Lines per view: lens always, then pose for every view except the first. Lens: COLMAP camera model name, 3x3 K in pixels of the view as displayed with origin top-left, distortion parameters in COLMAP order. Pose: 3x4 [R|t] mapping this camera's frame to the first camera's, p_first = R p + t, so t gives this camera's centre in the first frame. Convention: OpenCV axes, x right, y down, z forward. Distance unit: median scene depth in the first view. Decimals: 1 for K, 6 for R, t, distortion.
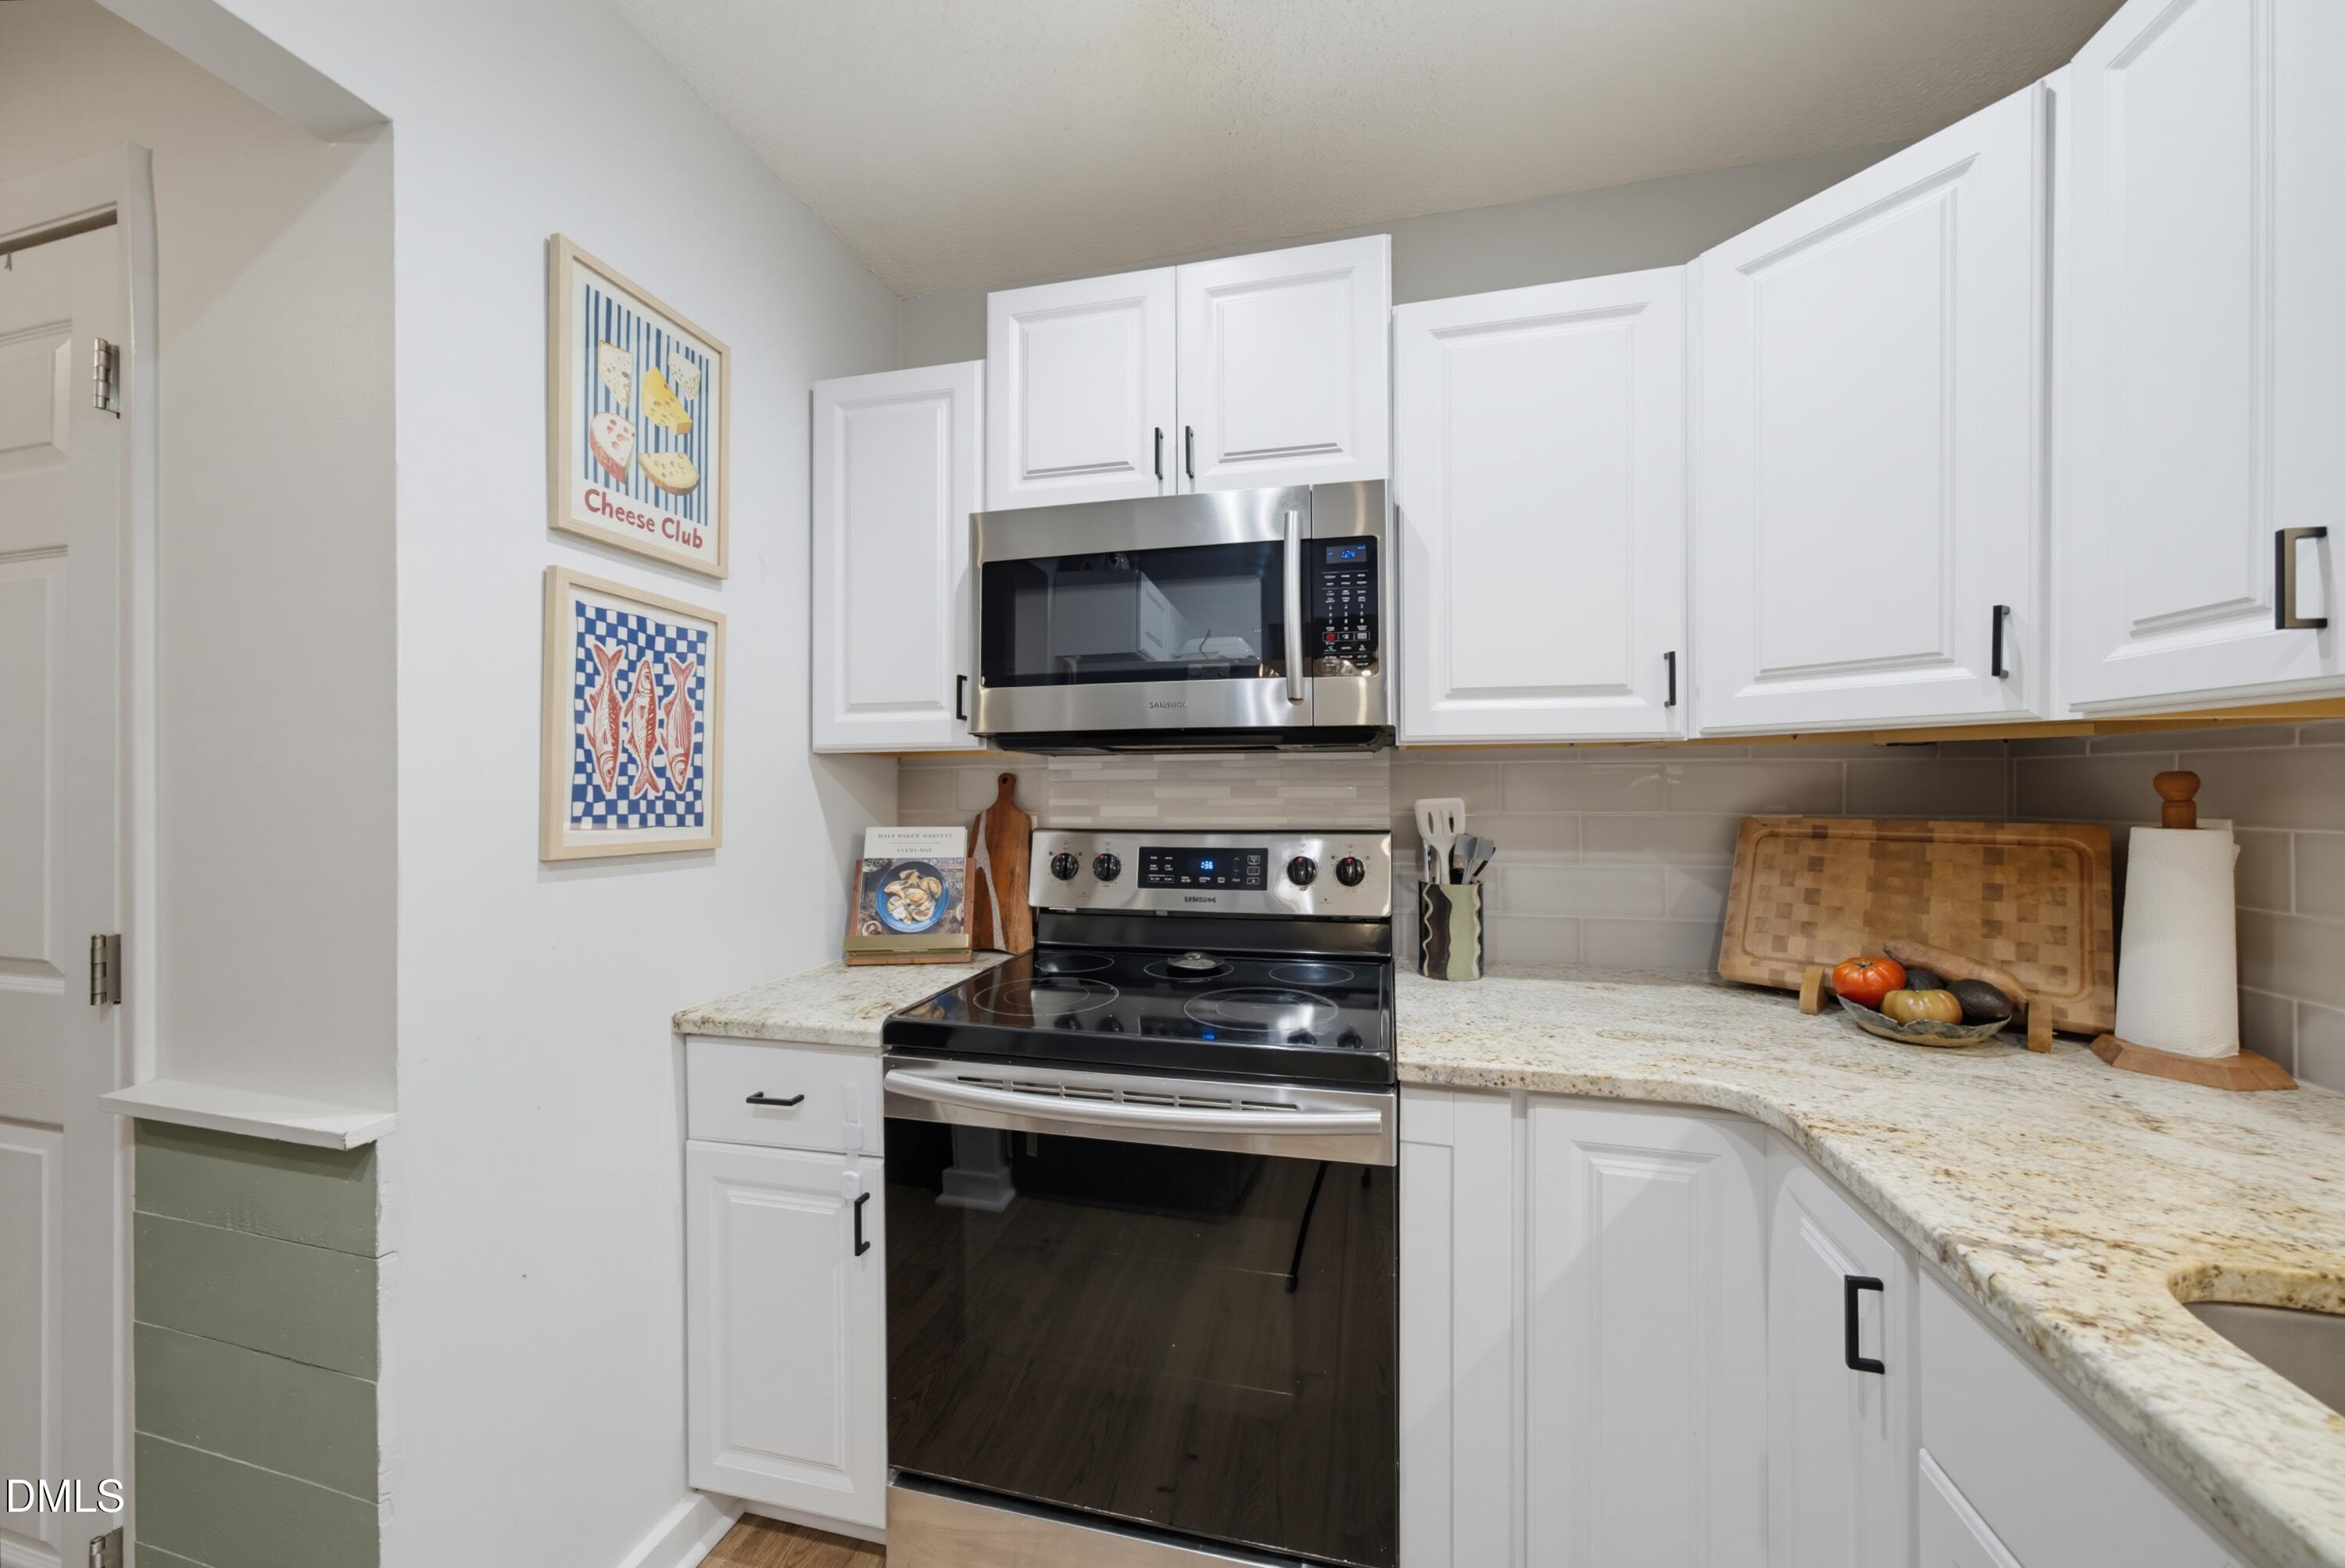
lens RADIAL K [[808.0, 0, 1175.3], [0, 808.0, 782.9], [0, 0, 1]] dist [-0.006580, 0.001605]
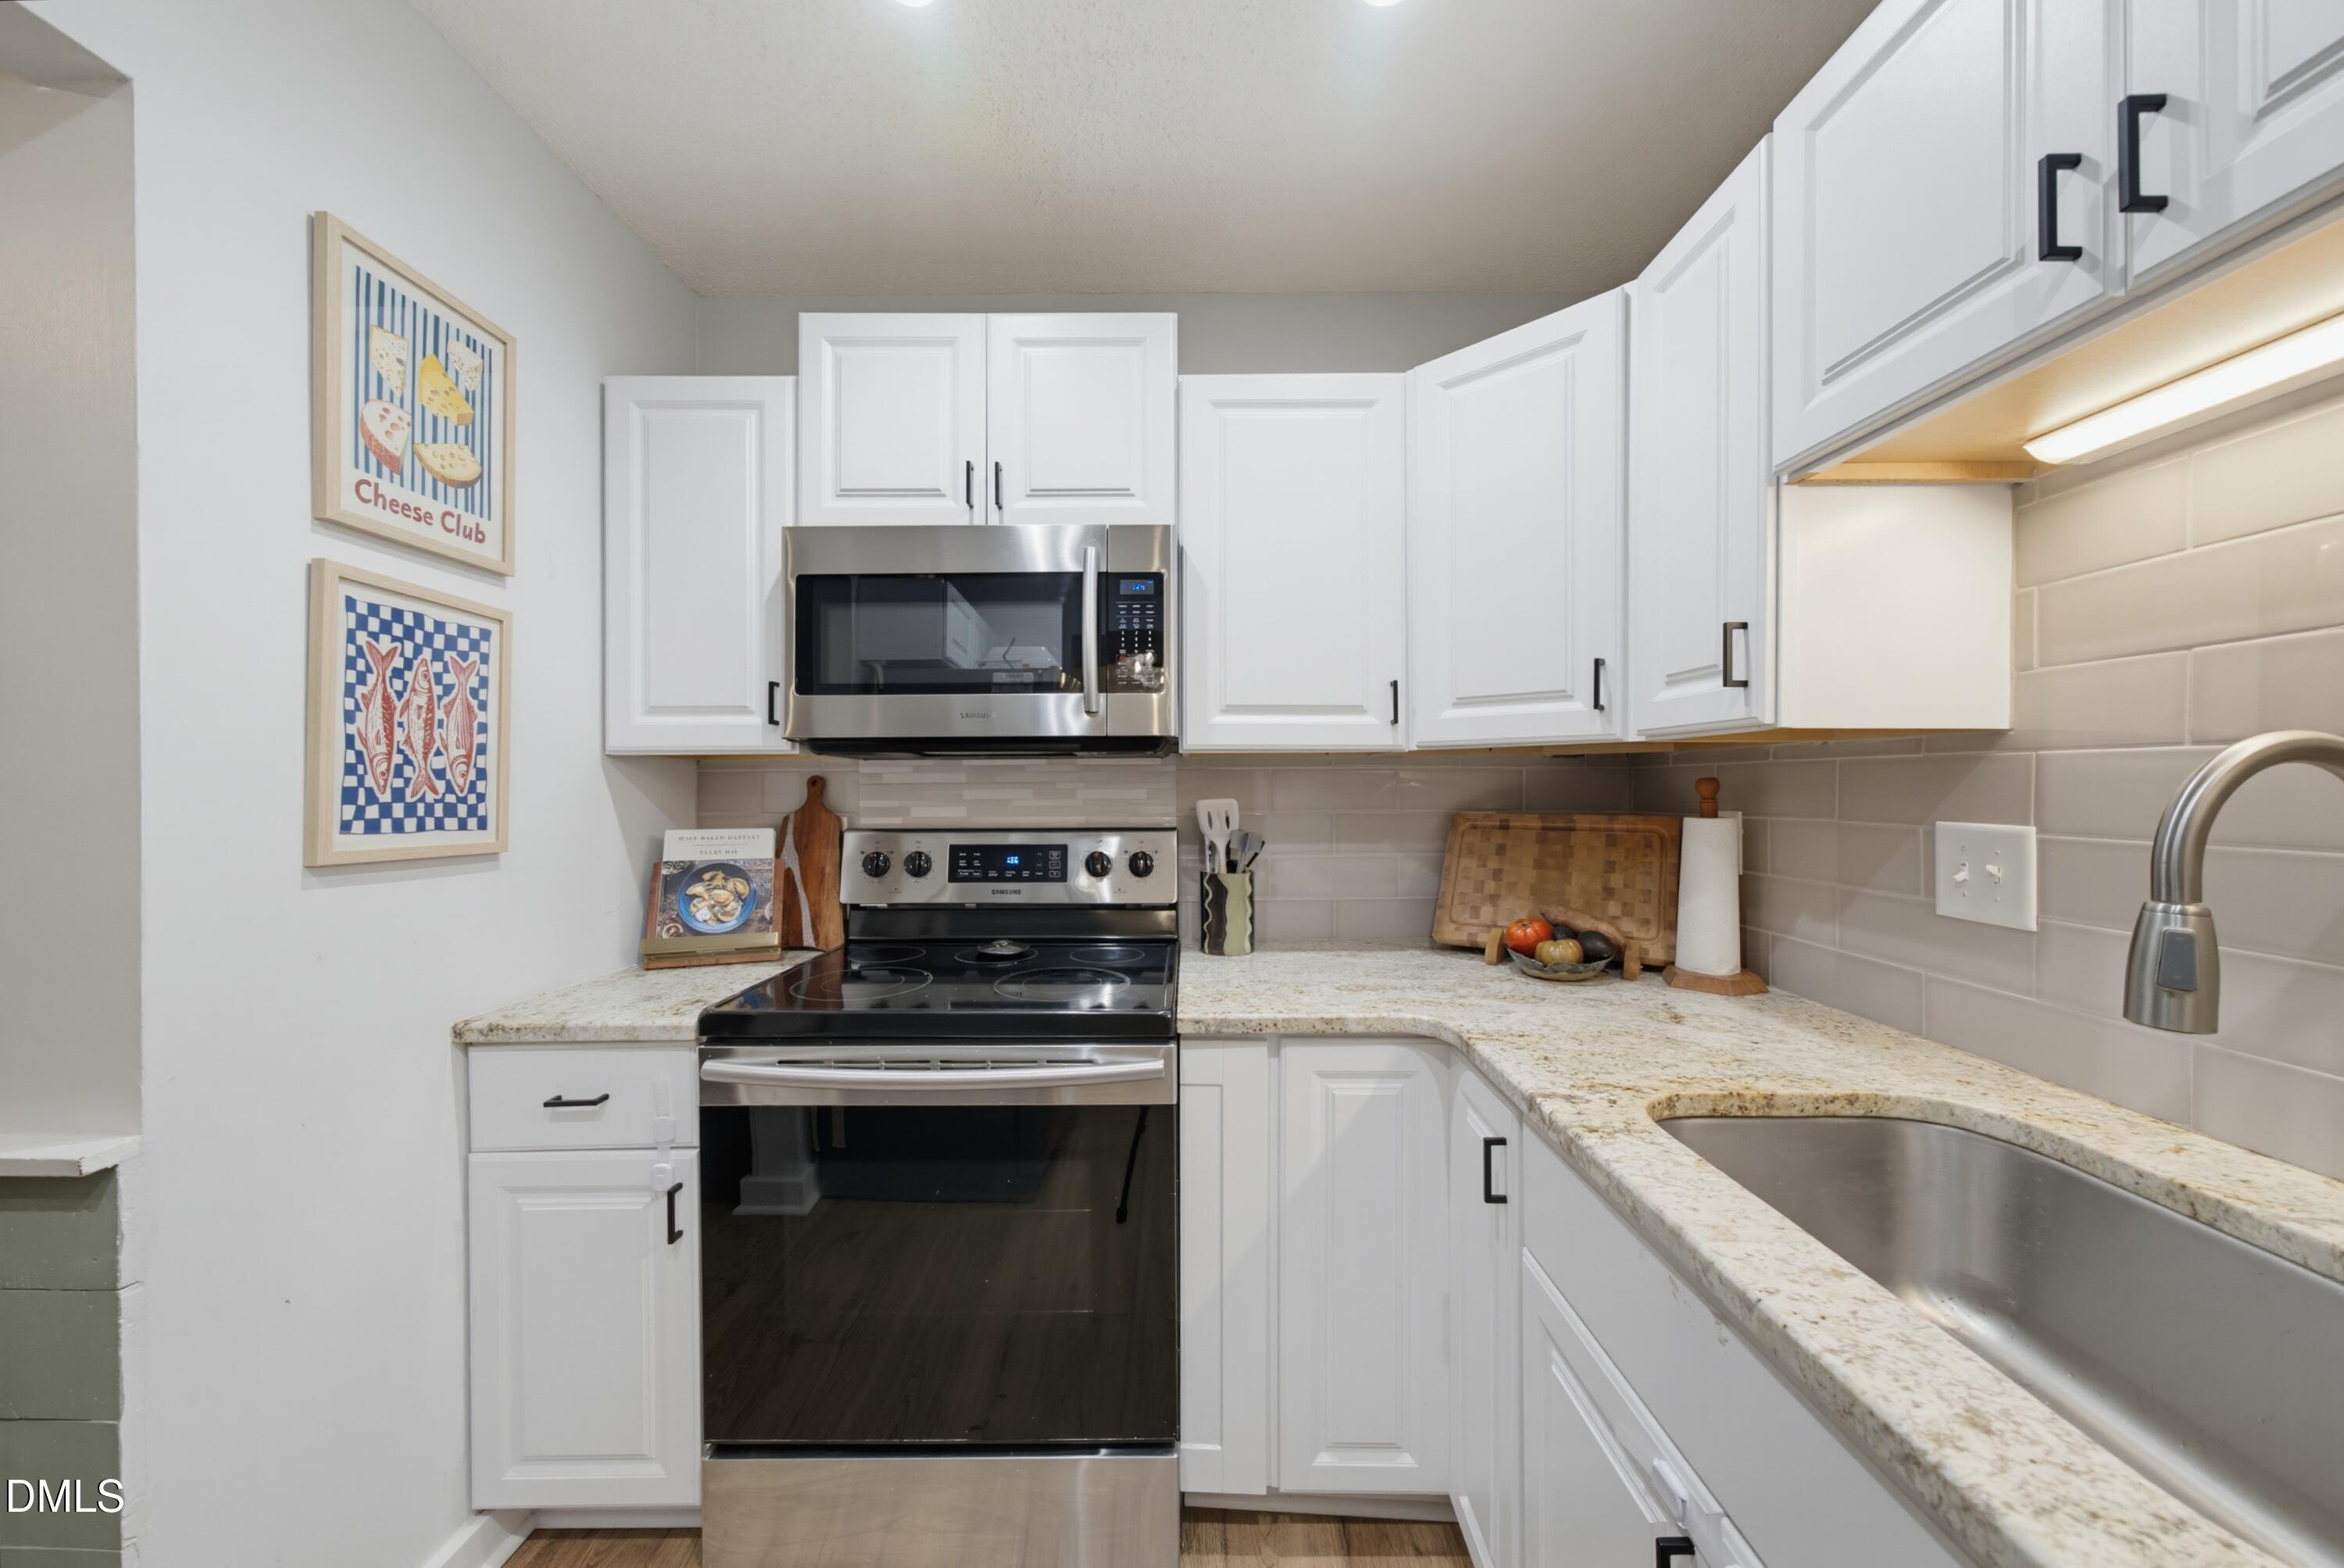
lens RADIAL K [[807.6, 0, 1187.3], [0, 807.6, 787.2], [0, 0, 1]] dist [-0.006580, 0.001605]
pose [[0.967071, -0.000052, 0.254505, -0.015298], [-0.000394, 0.999998, 0.001699, 0.000192], [-0.254505, -0.001743, 0.967070, -0.156283]]
